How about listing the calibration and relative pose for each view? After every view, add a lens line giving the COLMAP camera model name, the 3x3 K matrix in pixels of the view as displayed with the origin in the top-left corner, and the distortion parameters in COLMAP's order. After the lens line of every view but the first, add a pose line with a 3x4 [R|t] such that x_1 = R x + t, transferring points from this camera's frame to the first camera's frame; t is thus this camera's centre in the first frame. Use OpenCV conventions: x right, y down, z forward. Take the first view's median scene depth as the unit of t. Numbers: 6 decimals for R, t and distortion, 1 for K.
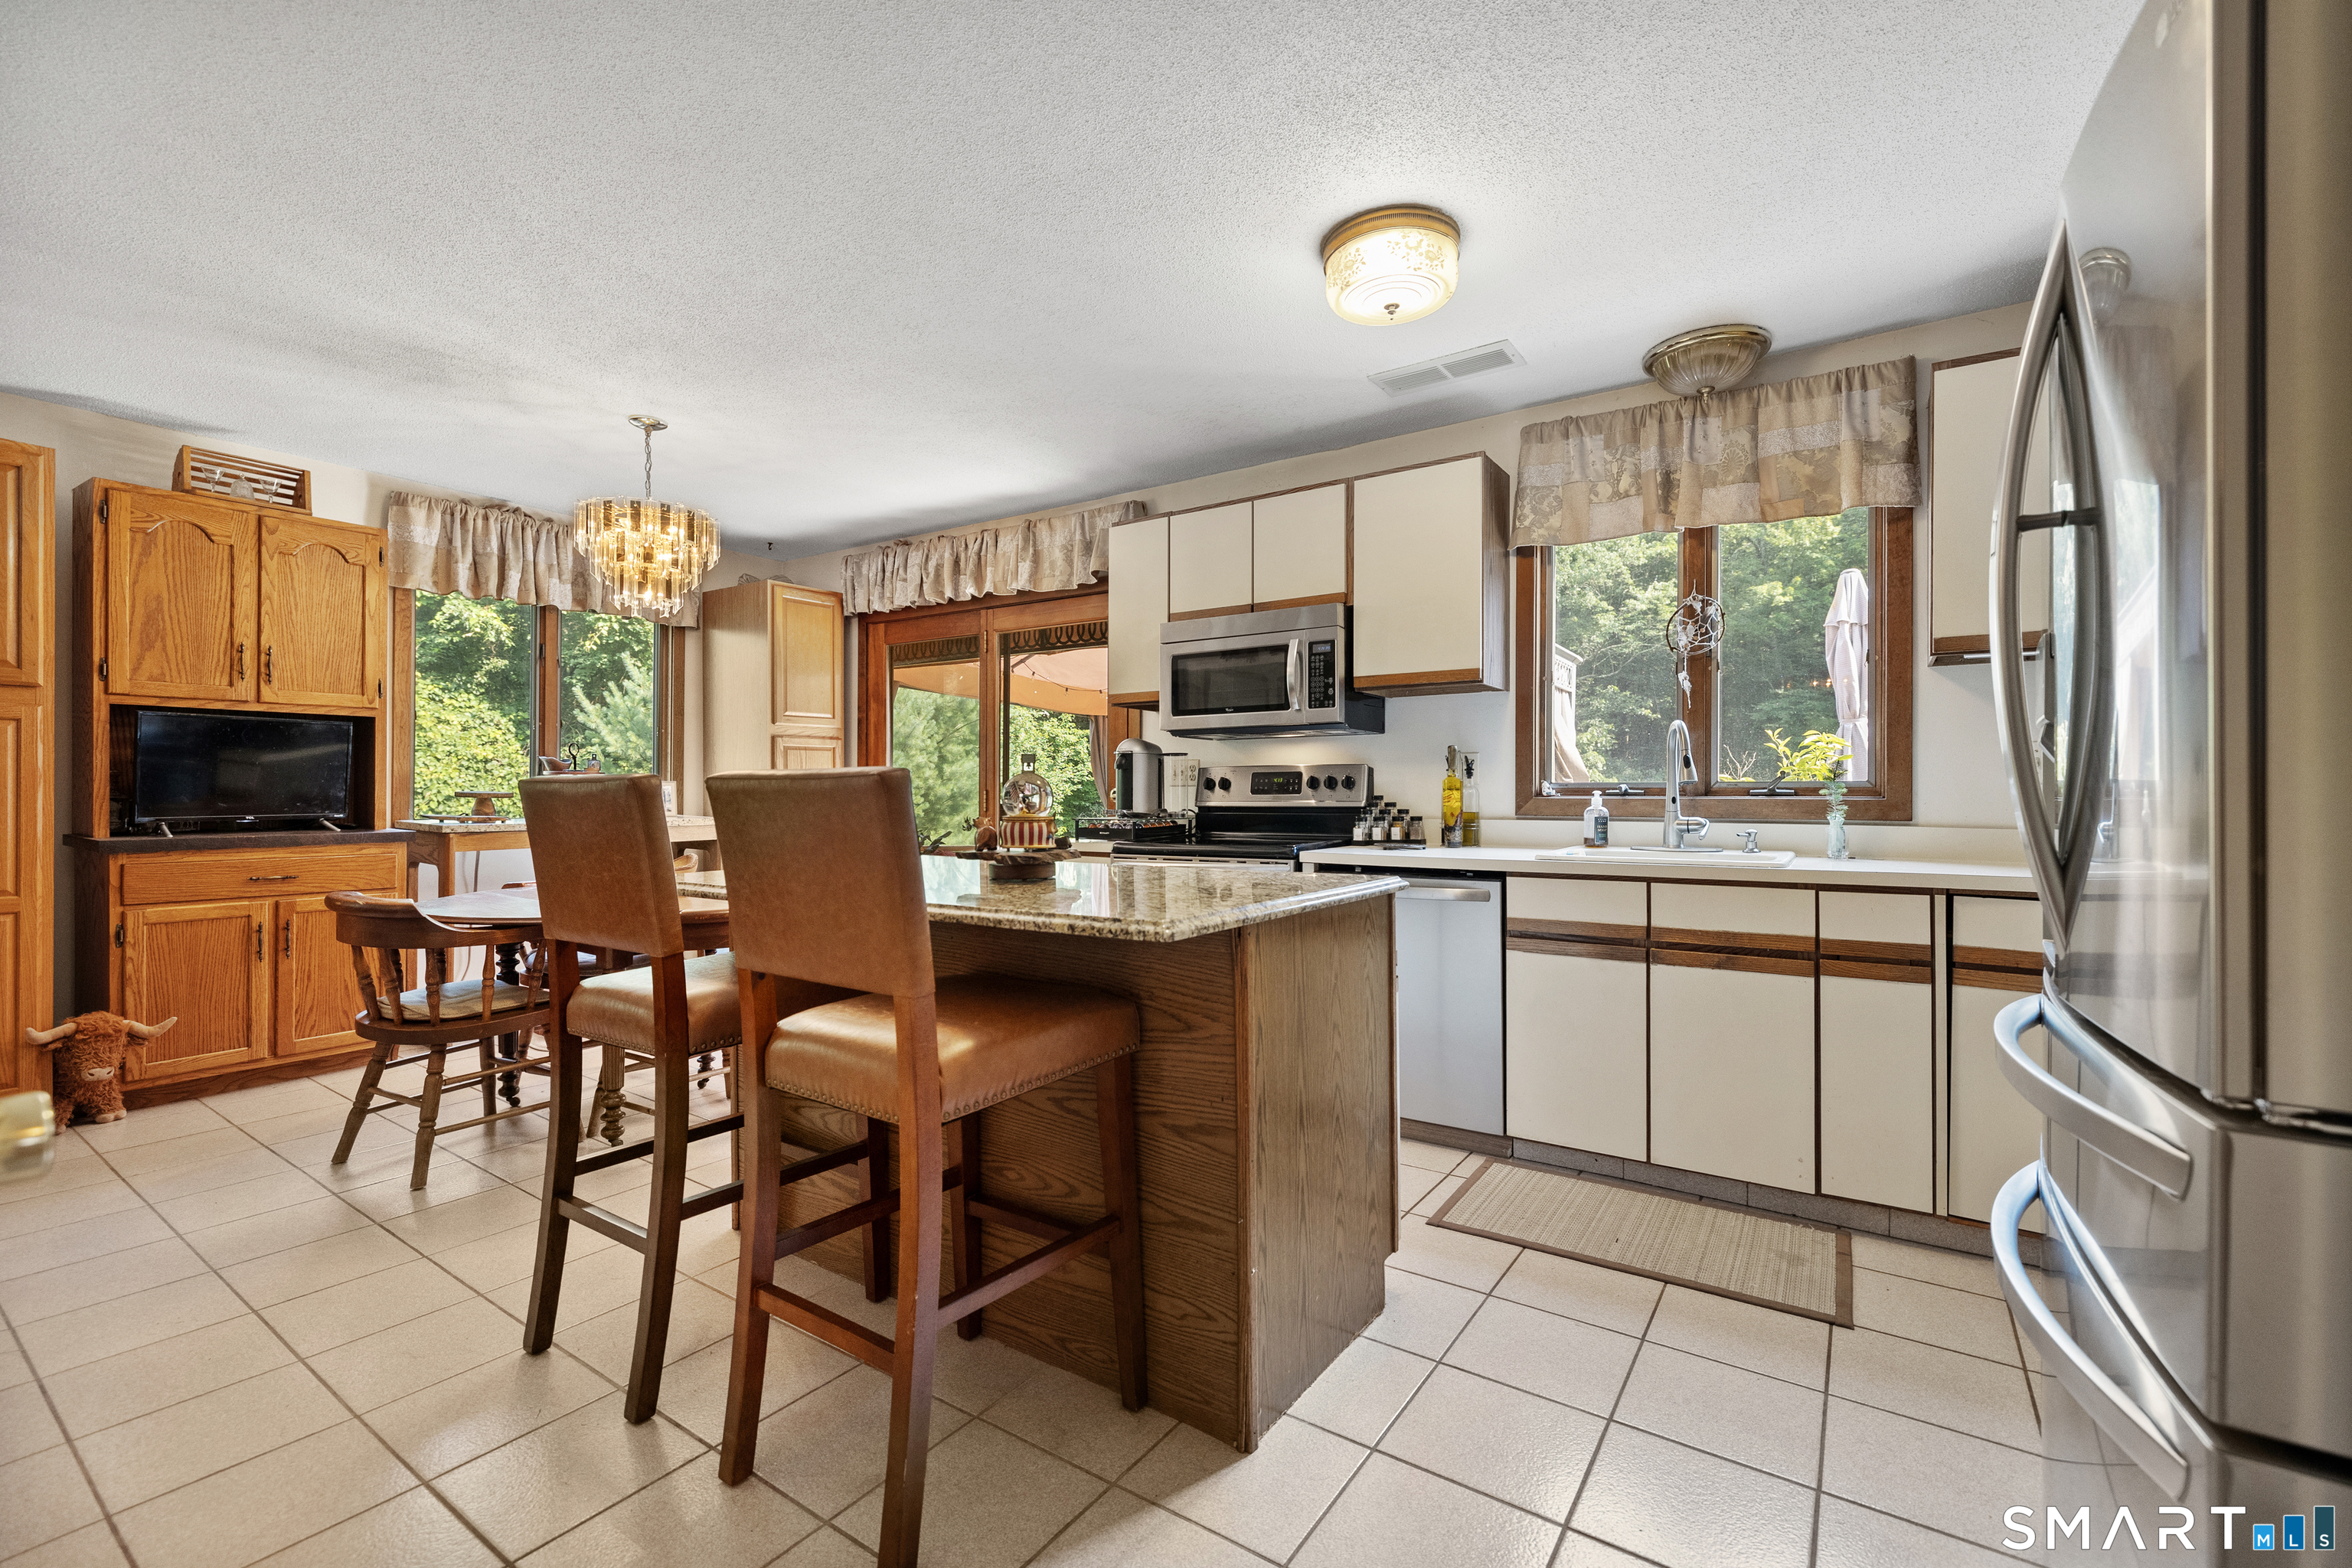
lens RADIAL K [[1006.0, 0, 1177.4], [0, 1006.0, 791.3], [0, 0, 1]] dist [0.001922, 0.000491]
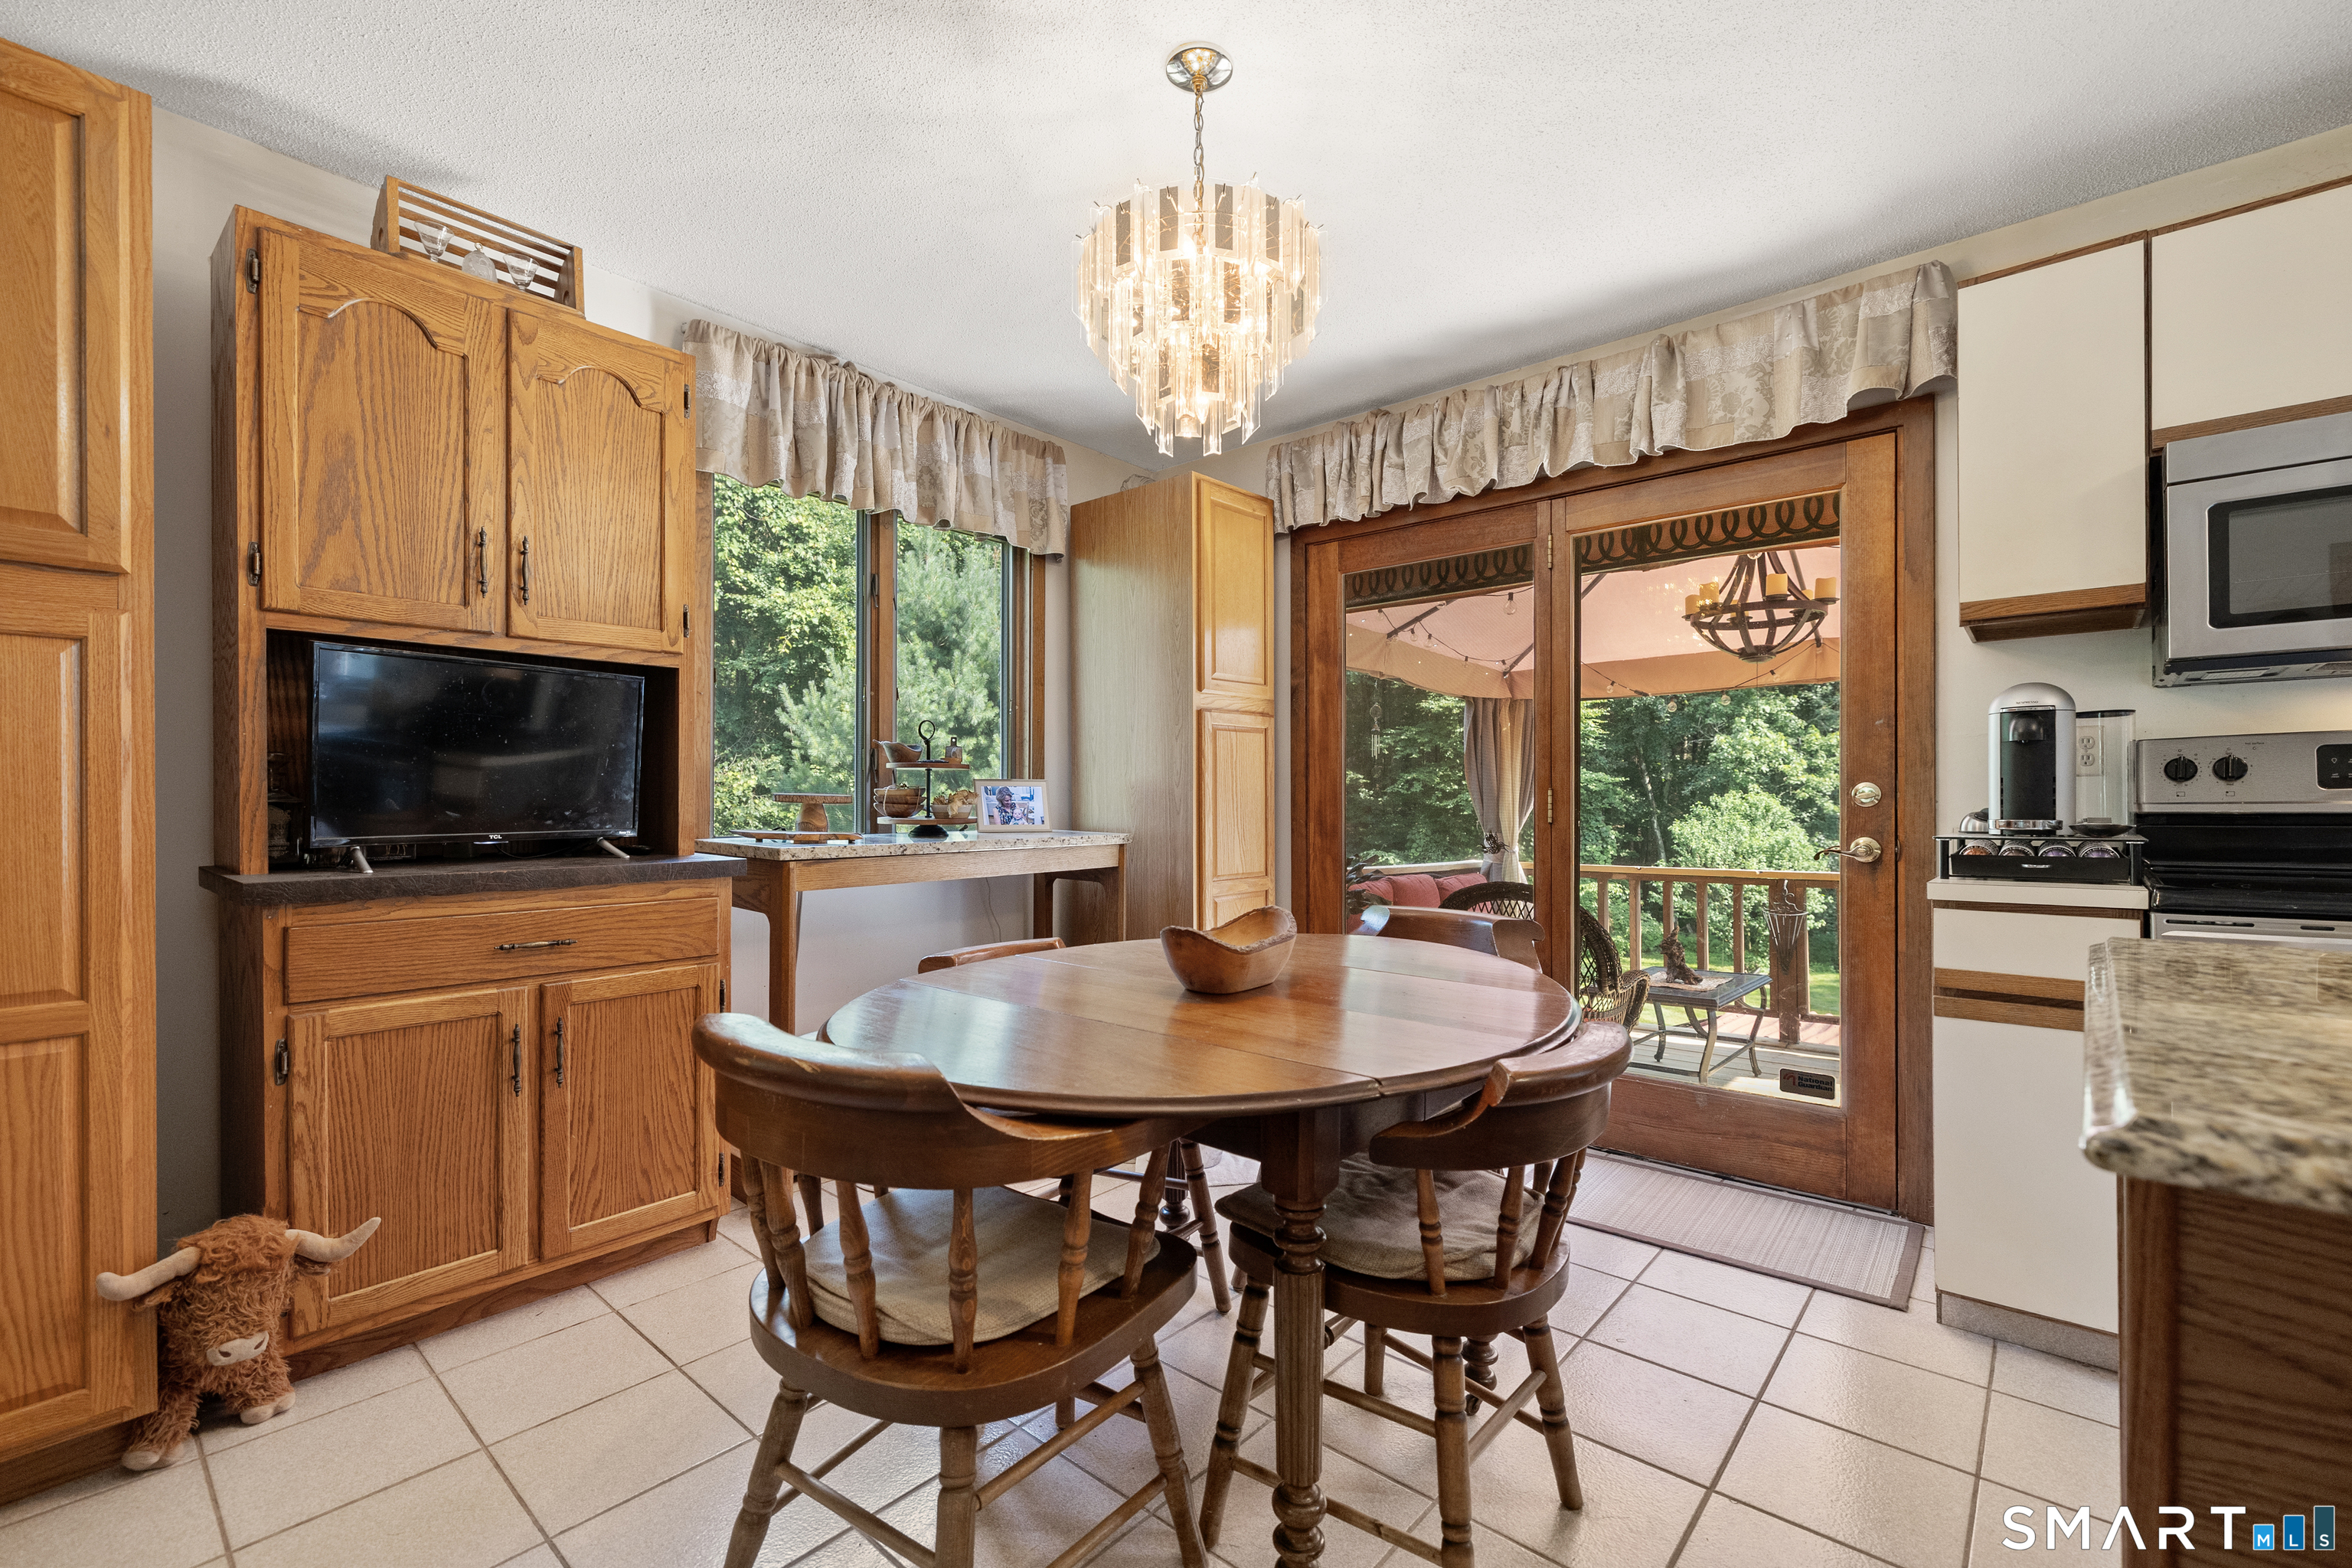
lens RADIAL K [[1006.0, 0, 1183.5], [0, 1006.0, 803.5], [0, 0, 1]] dist [0.001922, 0.000491]
pose [[0.993320, -0.003981, -0.115322, -0.468513], [0.004176, 0.999990, 0.001449, 0.008186], [0.115315, -0.001921, 0.993327, 0.479377]]
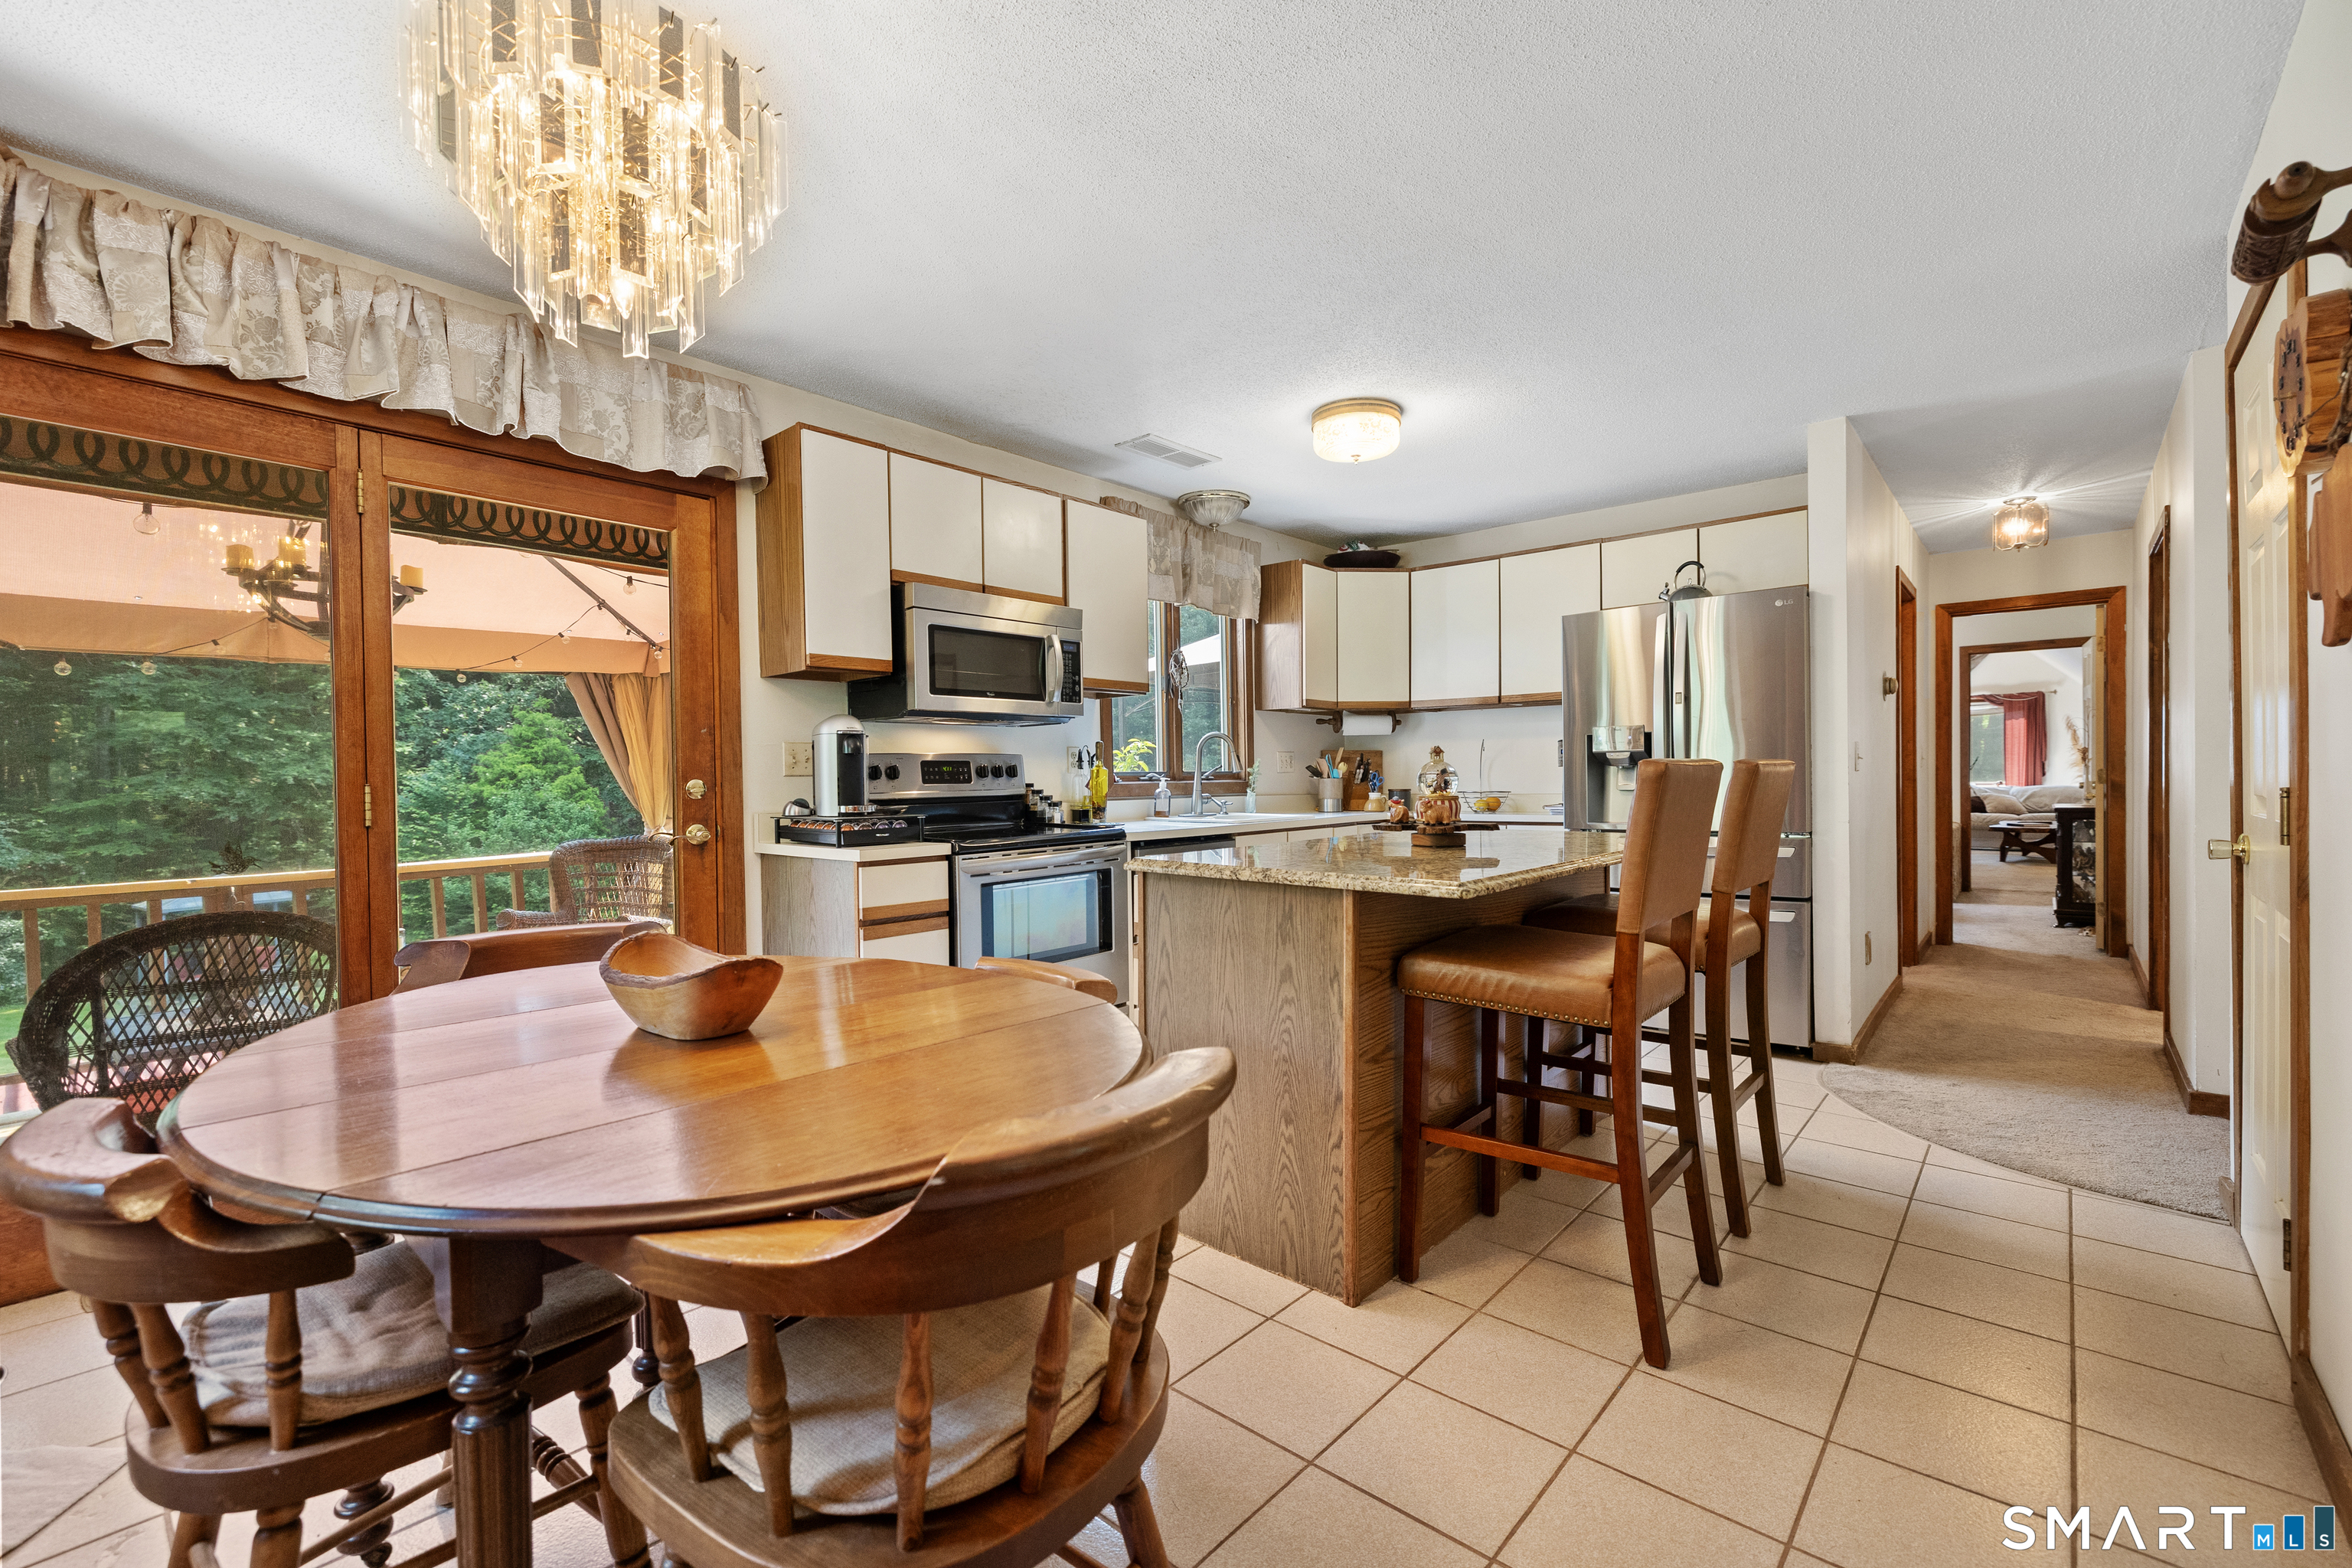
lens RADIAL K [[1006.0, 0, 1184.9], [0, 1006.0, 784.7], [0, 0, 1]] dist [0.001922, 0.000491]
pose [[0.113672, -0.009371, 0.993474, -0.880485], [0.011332, 0.999903, 0.008135, -0.001351], [-0.993454, 0.010334, 0.113767, 0.722116]]
